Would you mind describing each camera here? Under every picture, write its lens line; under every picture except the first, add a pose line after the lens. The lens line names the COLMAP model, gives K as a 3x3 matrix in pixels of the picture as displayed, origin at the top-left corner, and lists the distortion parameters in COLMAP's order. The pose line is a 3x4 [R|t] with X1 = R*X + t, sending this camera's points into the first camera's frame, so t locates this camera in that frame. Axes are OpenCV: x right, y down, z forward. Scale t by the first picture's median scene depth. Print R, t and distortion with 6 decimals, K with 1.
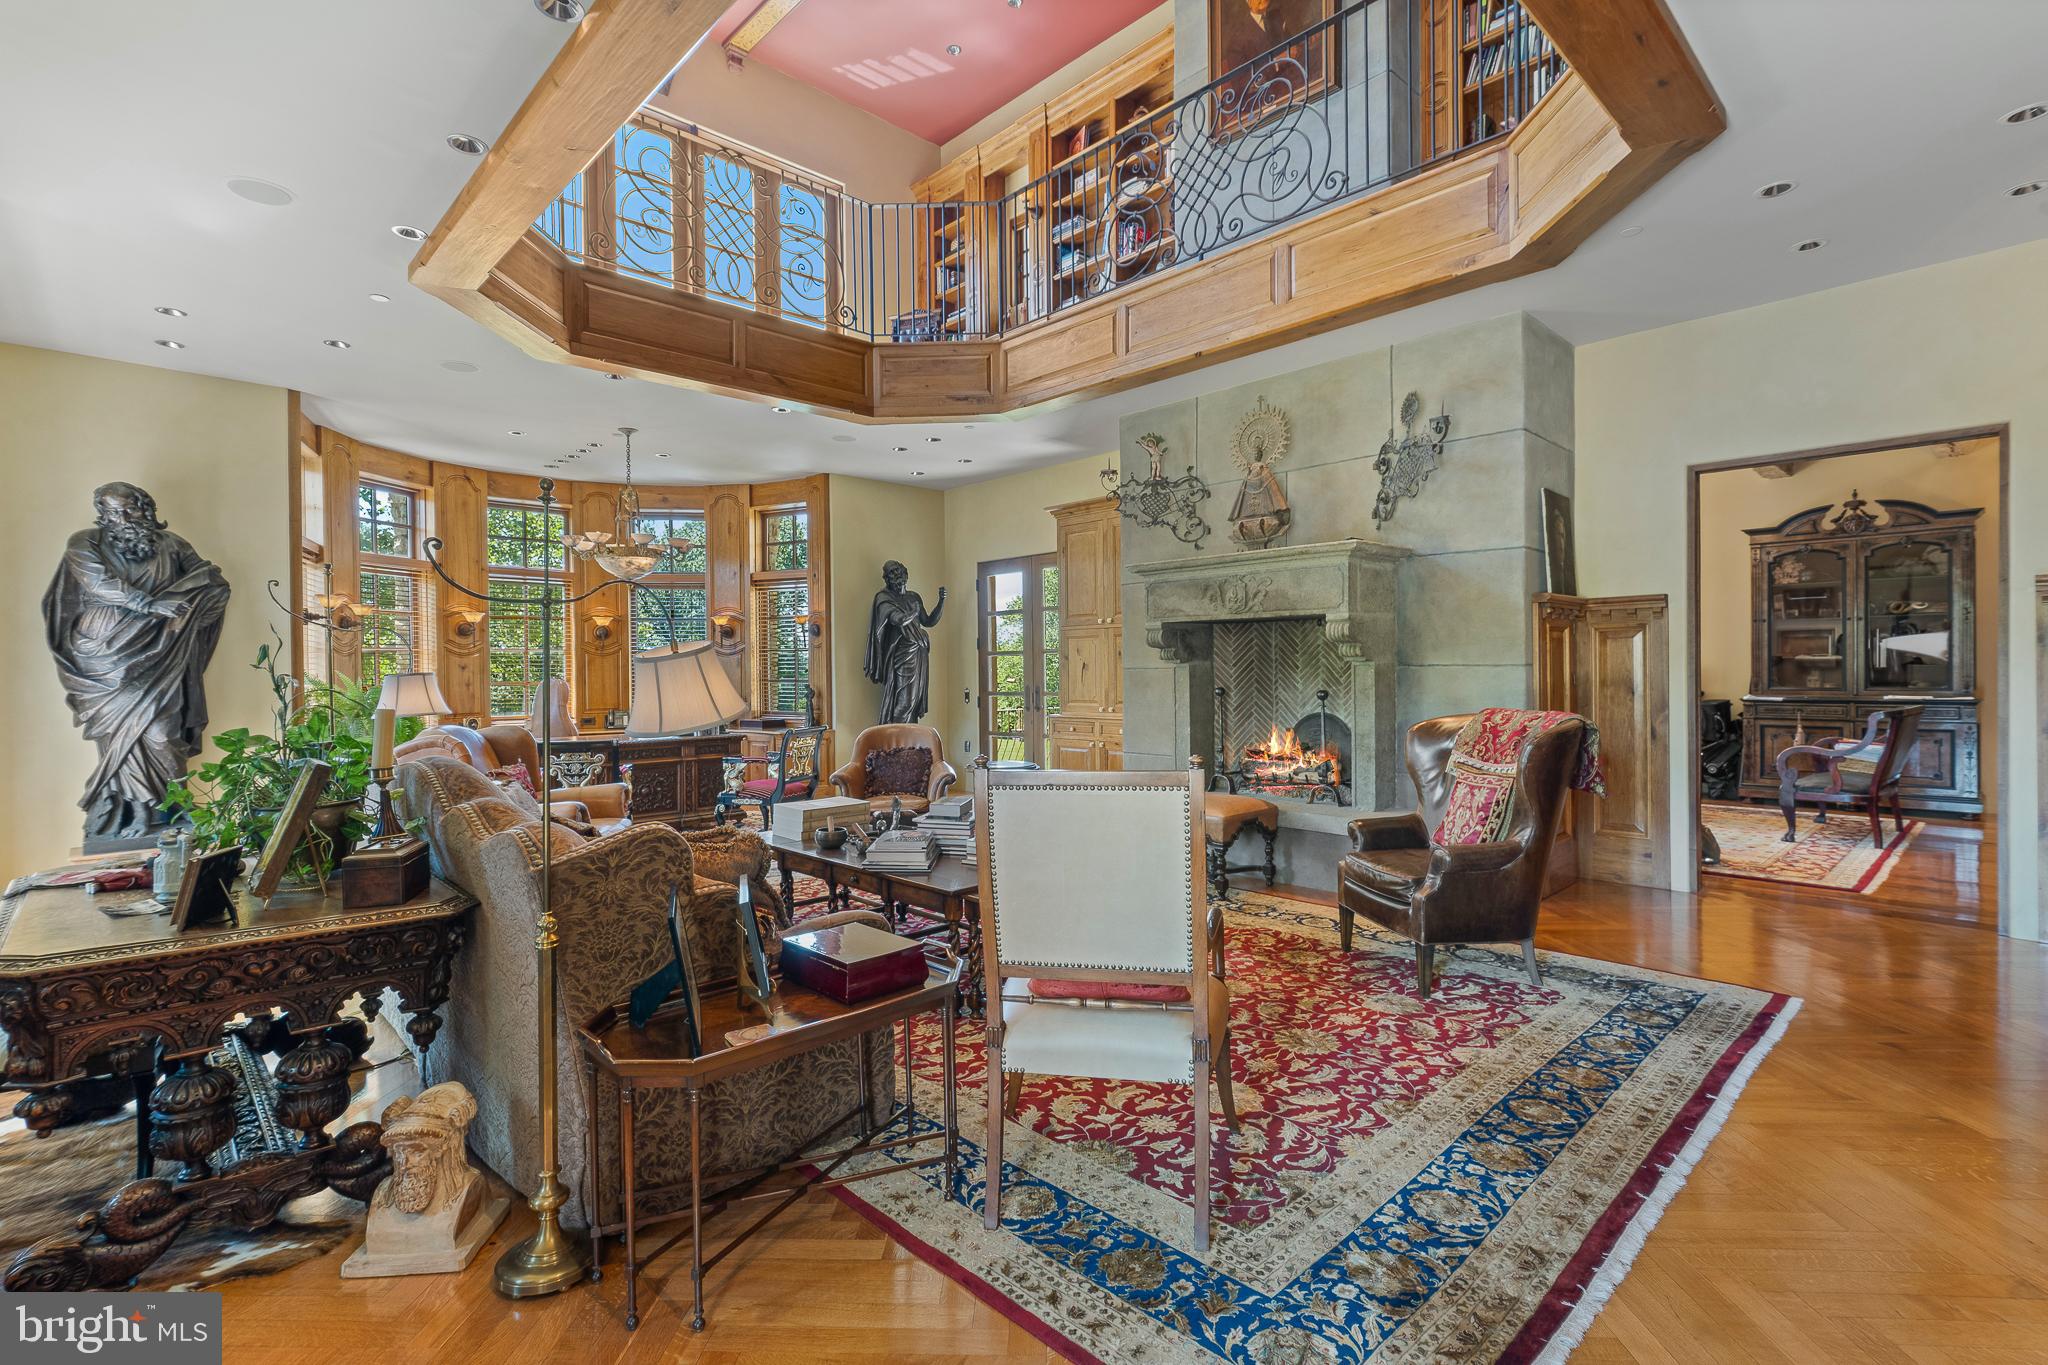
lens RADIAL K [[952.9, 0, 1016.1], [0, 952.9, 668.7], [0, 0, 1]] dist [0.012630, -0.004952]
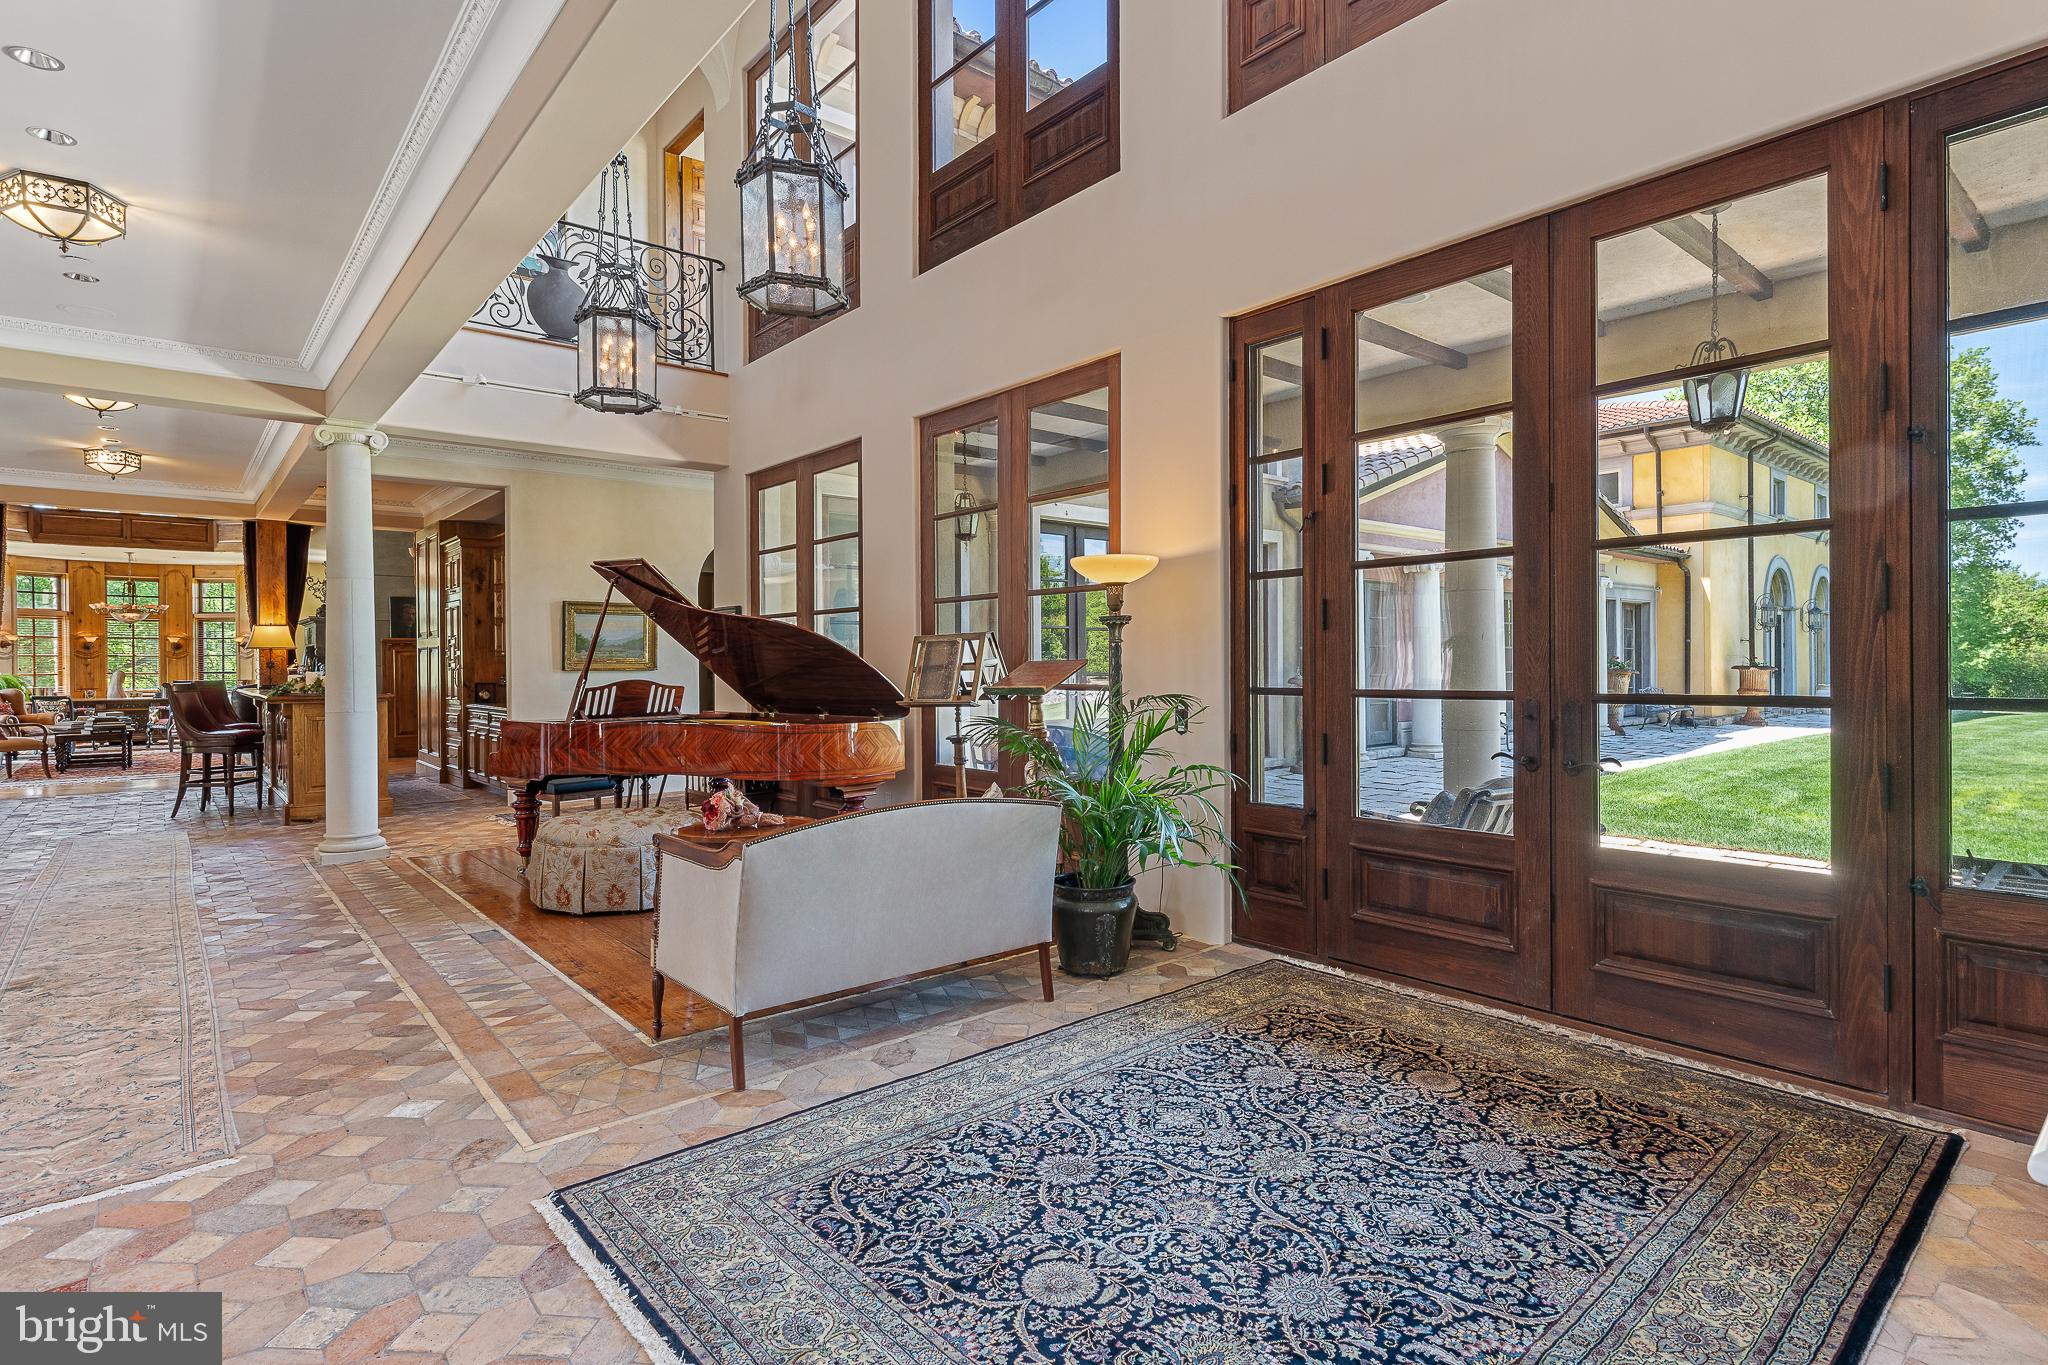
lens RADIAL K [[1035.2, 0, 1028.3], [0, 1035.2, 668.0], [0, 0, 1]] dist [0.000096, 0.000099]
pose [[0.998888, 0.002589, -0.047085, 2.334805], [-0.002362, 0.999985, 0.004888, -0.015772], [0.047097, -0.004772, 0.998879, -1.645990]]
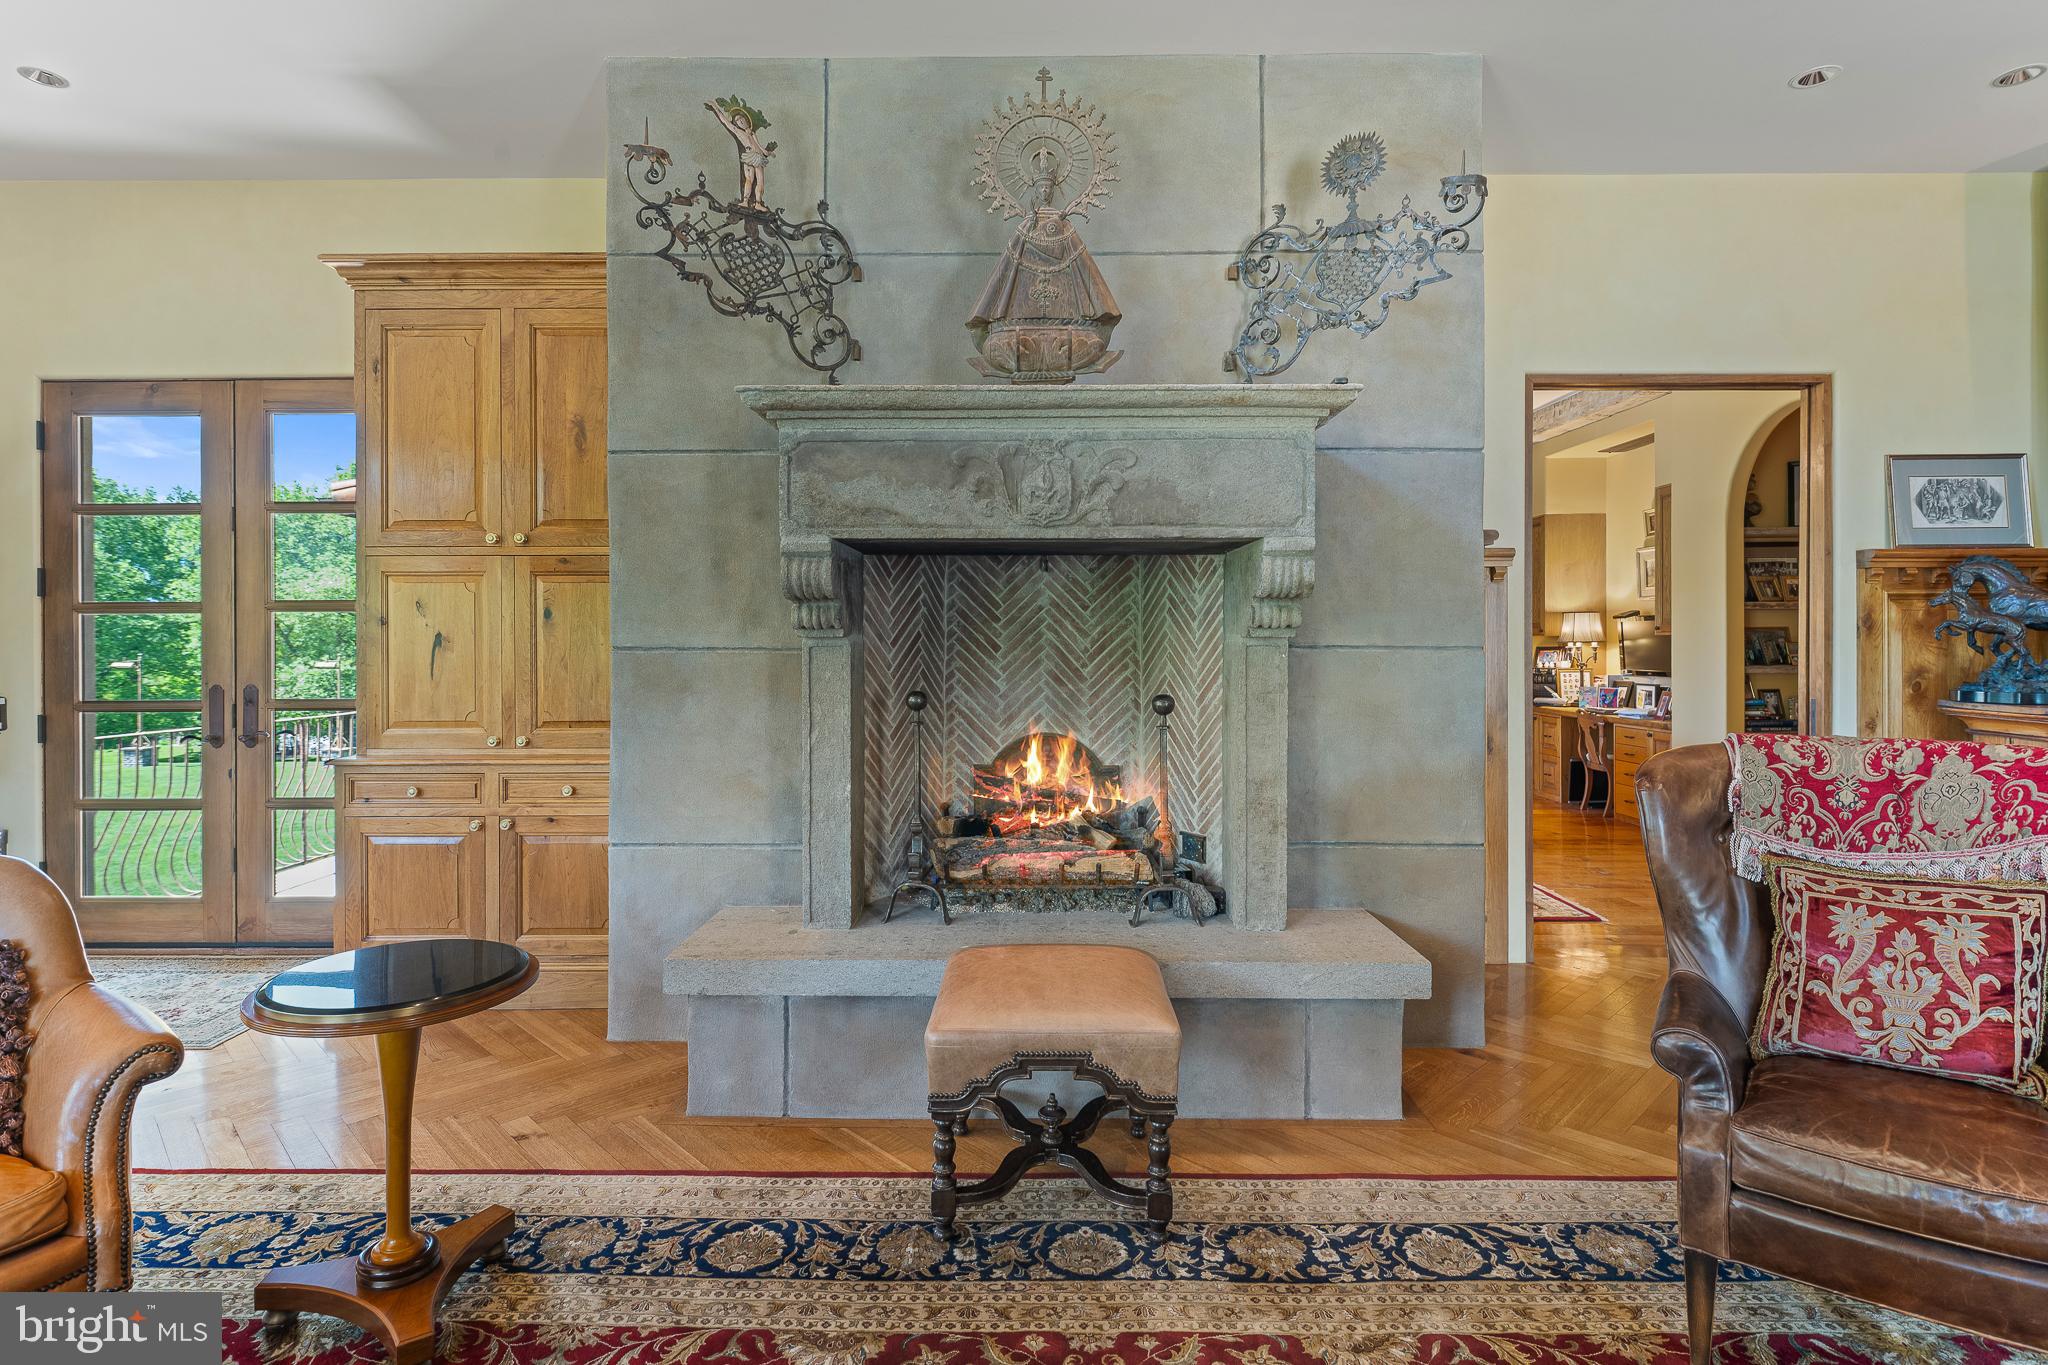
lens RADIAL K [[1037.8, 0, 1017.6], [0, 1037.8, 643.7], [0, 0, 1]] dist [-0.002013, -0.000165]
pose [[0.689797, 0.005563, 0.723982, -0.132131], [-0.005618, 0.999982, -0.002330, -0.002947], [-0.723981, -0.002460, 0.689815, 0.731383]]
